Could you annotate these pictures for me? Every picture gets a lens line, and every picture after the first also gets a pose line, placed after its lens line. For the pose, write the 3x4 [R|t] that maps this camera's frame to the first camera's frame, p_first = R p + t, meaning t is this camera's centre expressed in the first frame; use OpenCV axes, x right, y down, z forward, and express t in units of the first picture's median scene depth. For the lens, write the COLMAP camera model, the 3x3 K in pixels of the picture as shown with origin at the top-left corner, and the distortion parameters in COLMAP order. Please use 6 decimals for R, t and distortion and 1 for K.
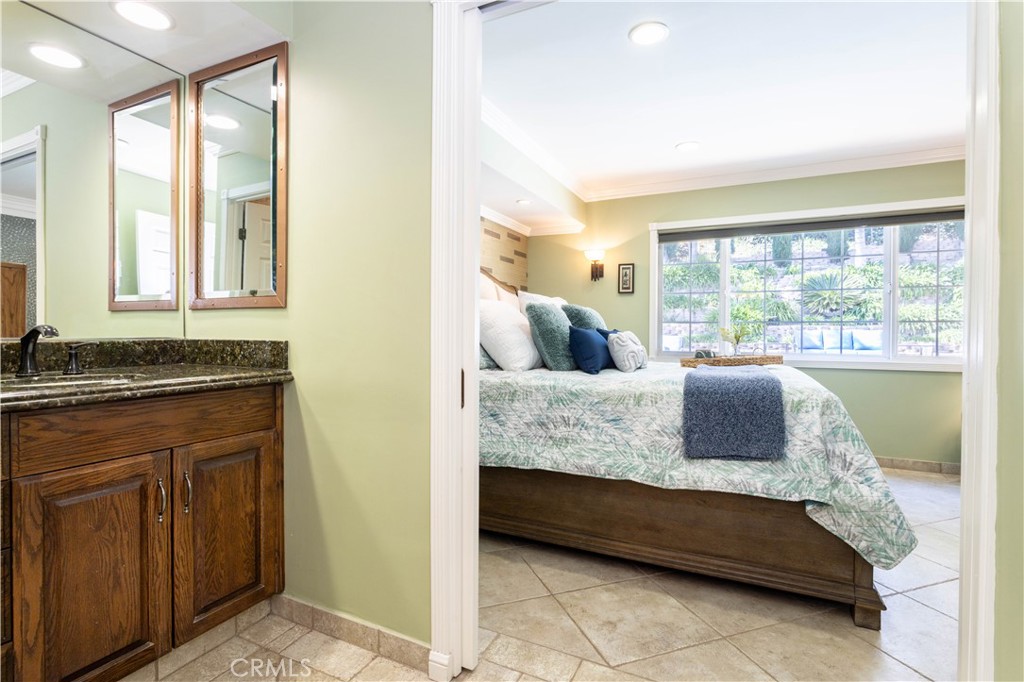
lens RADIAL K [[491.4, 0, 513.9], [0, 491.4, 334.2], [0, 0, 1]] dist [-0.017619, 0.006295]
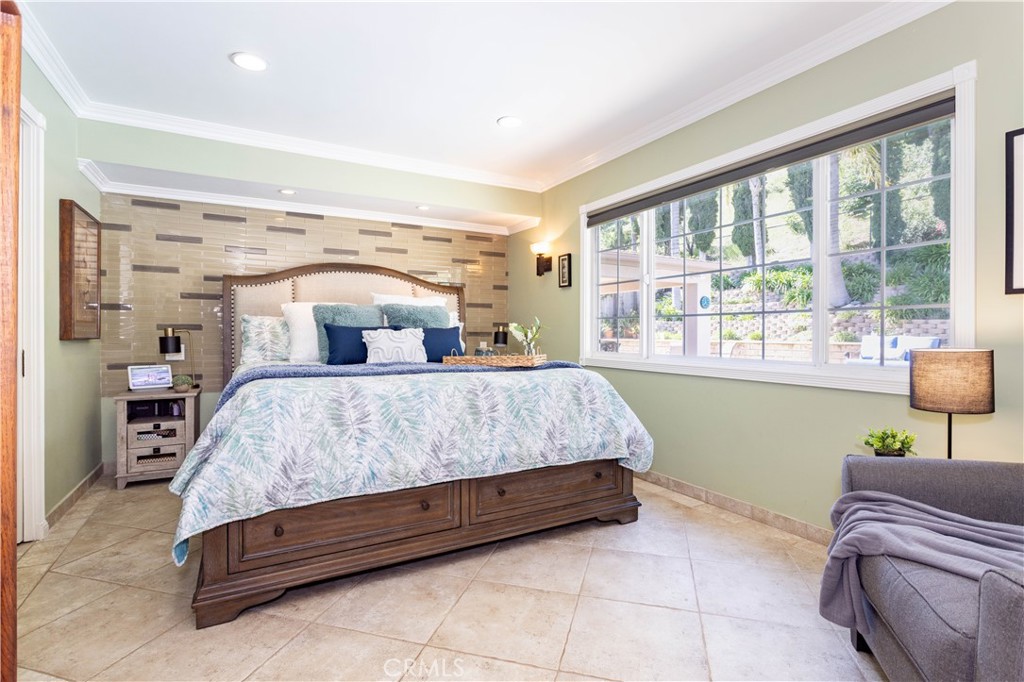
lens RADIAL K [[491.4, 0, 508.1], [0, 491.4, 336.2], [0, 0, 1]] dist [-0.017619, 0.006295]
pose [[0.816989, -0.000568, -0.576654, 1.367703], [0.000412, 1.000000, -0.000401, 0.014787], [0.576654, 0.000090, 0.816989, 0.419830]]
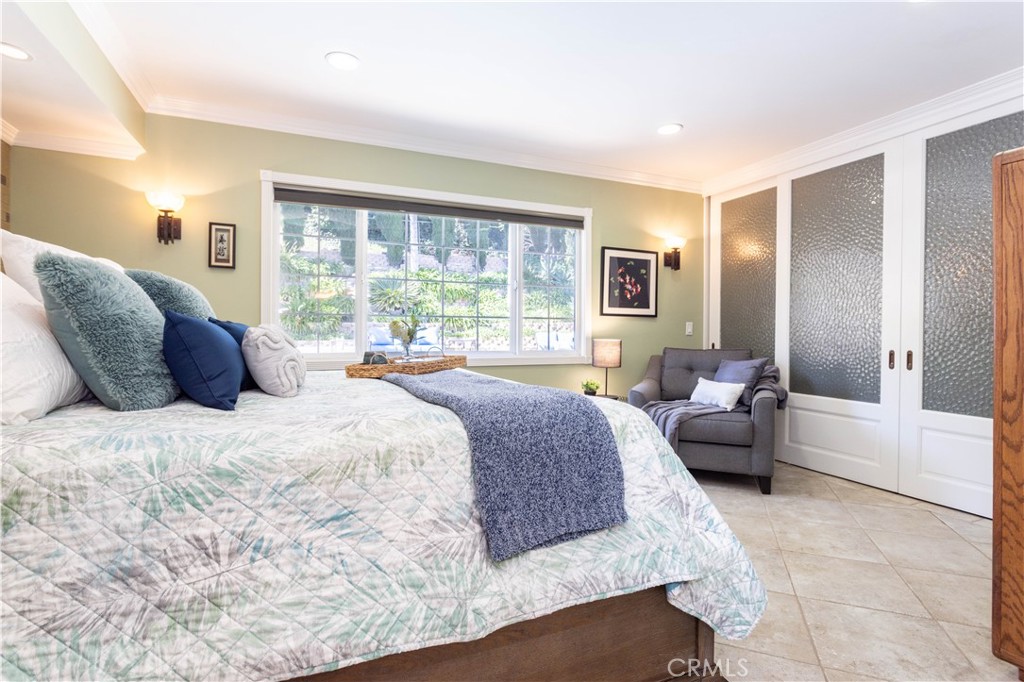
lens RADIAL K [[491.4, 0, 510.4], [0, 491.4, 338.0], [0, 0, 1]] dist [-0.017619, 0.006295]
pose [[0.658749, -0.011278, 0.752278, -0.025101], [0.000893, 0.999899, 0.014208, 0.003819], [-0.752362, -0.008687, 0.658692, 0.565283]]
